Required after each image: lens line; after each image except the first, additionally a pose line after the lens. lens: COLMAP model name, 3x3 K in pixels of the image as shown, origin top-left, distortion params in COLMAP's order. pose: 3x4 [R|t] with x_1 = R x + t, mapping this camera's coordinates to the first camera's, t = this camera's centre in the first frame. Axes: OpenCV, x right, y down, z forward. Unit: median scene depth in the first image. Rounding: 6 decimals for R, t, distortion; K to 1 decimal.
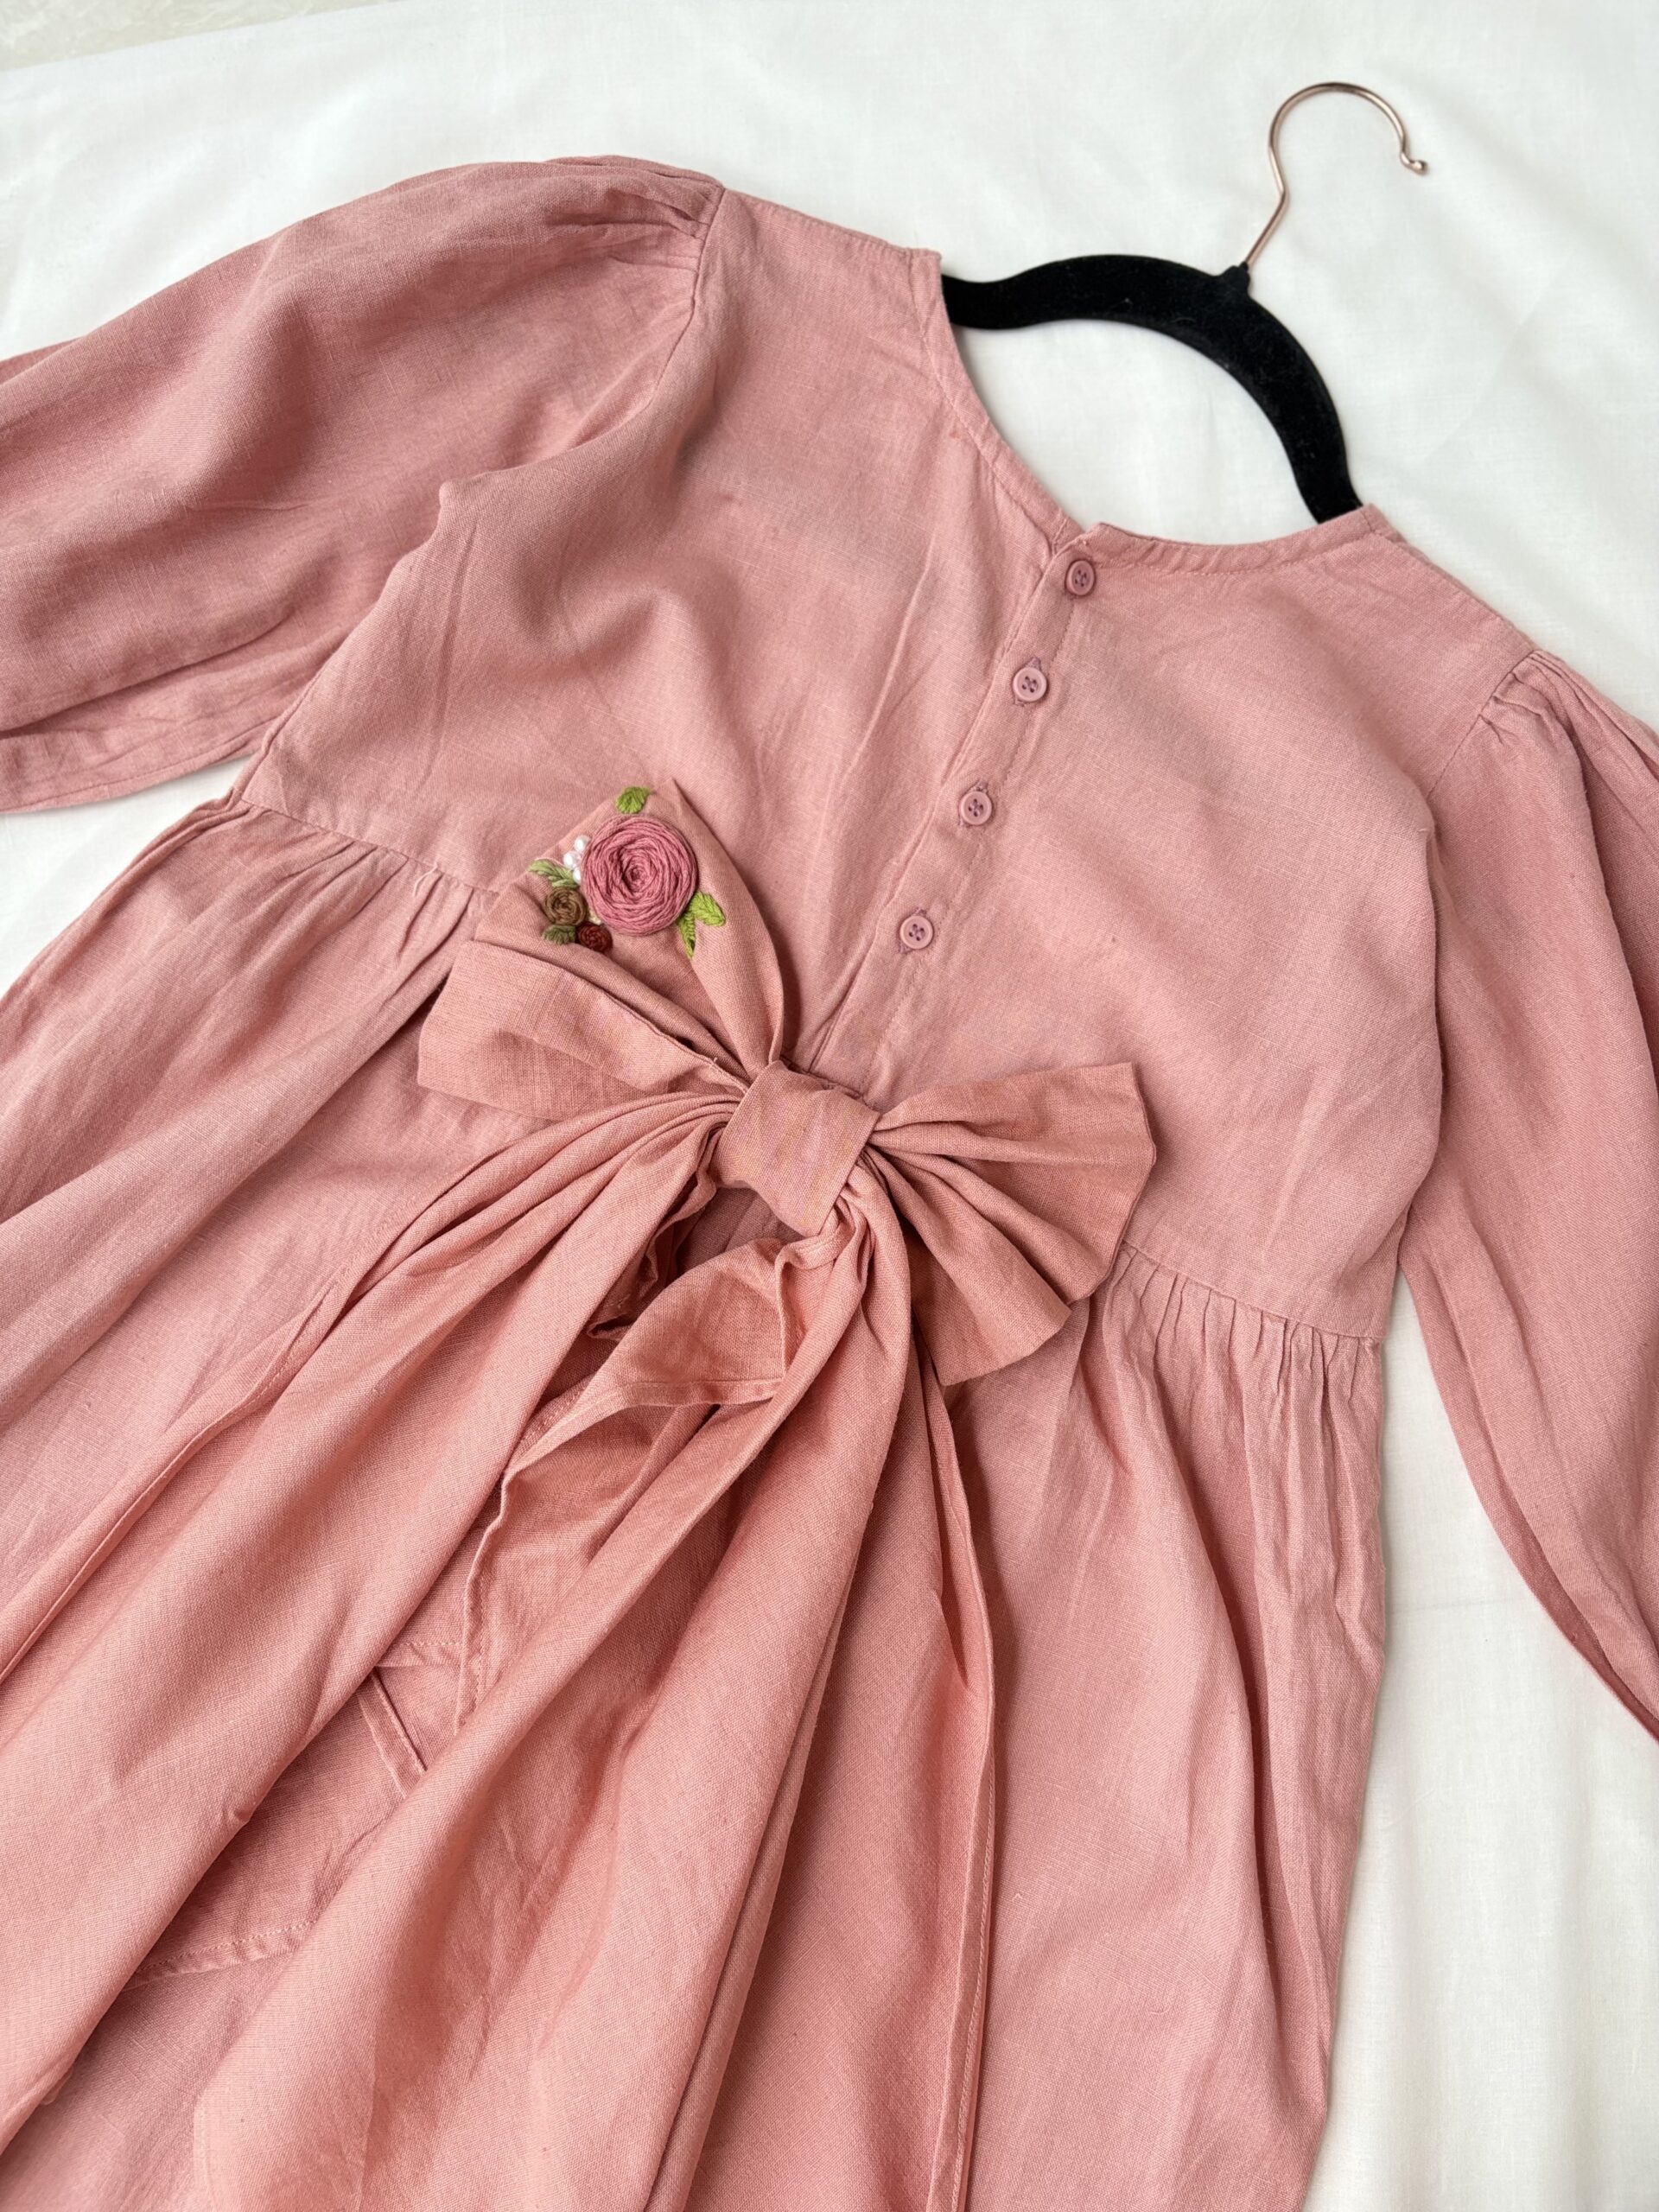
lens RADIAL K [[1741.0, 0, 823.9], [0, 1741.0, 1108.7], [0, 0, 1]] dist [-0.033623, 0.001139]
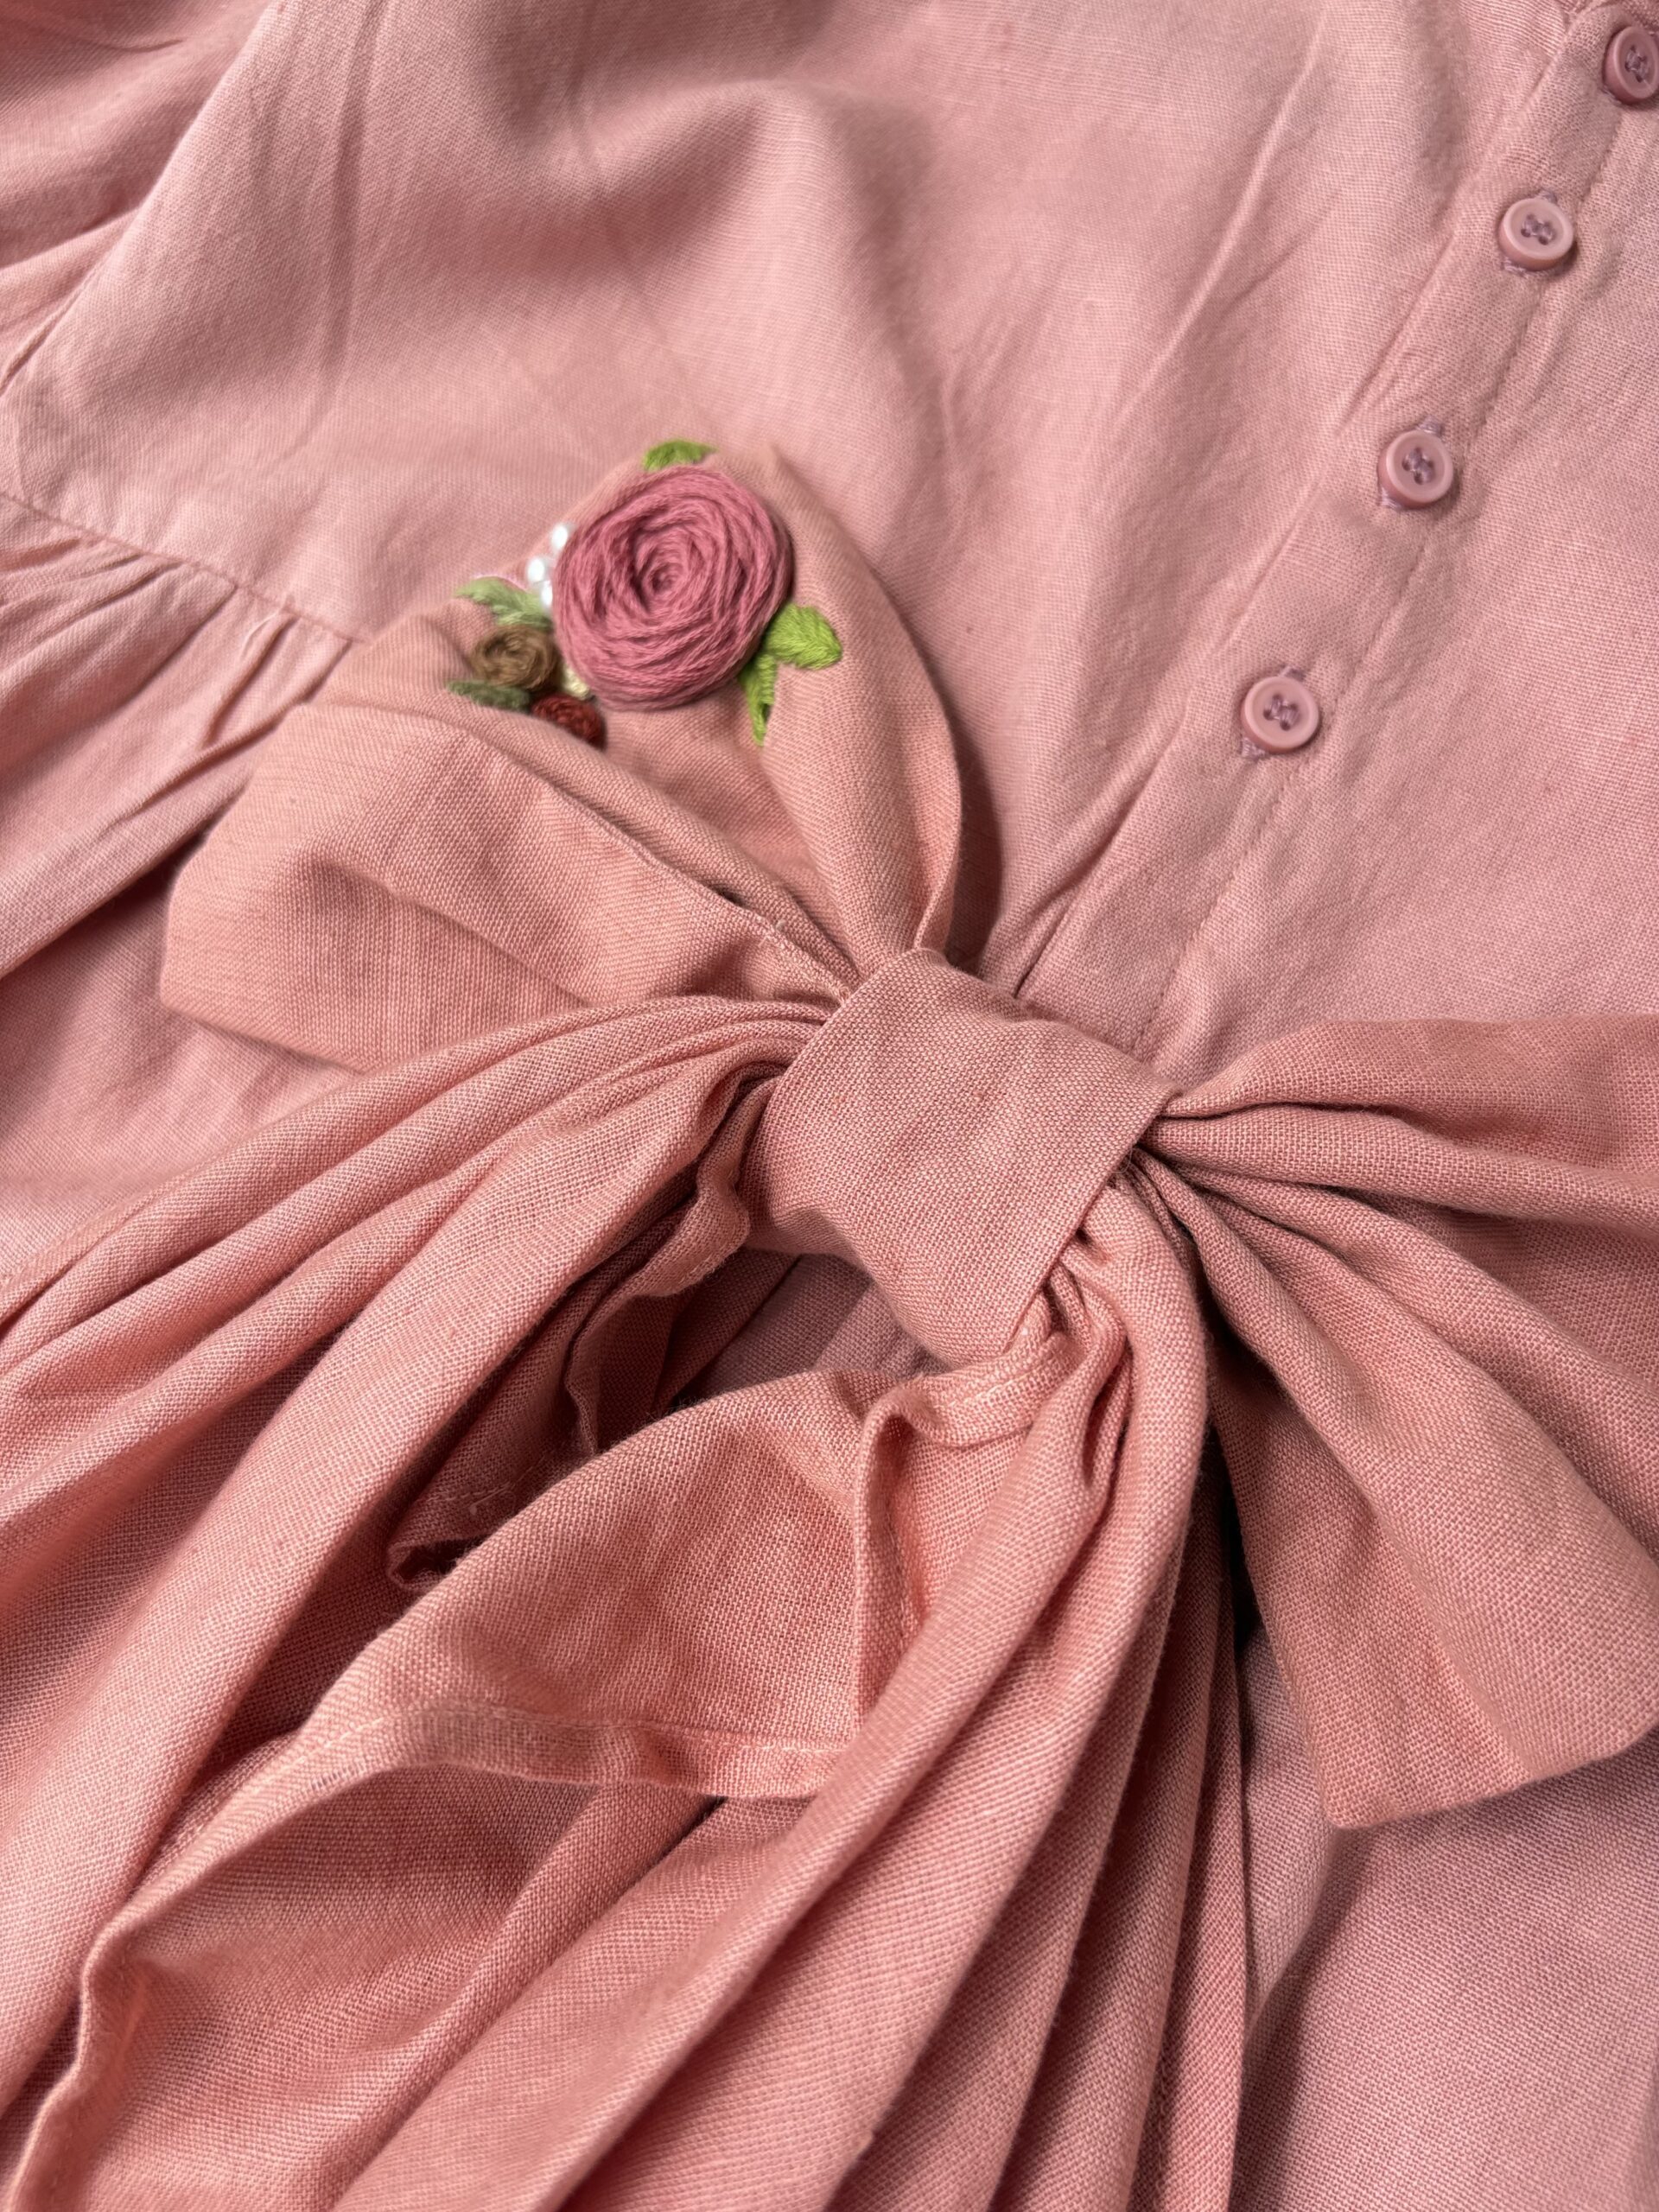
lens RADIAL K [[1741.0, 0, 823.9], [0, 1741.0, 1108.7], [0, 0, 1]] dist [-0.033623, 0.001139]
pose [[0.985140, 0.042527, -0.166408, 0.017227], [-0.080520, 0.970150, -0.228749, 0.103424], [0.151712, 0.238749, 0.959157, 0.588234]]
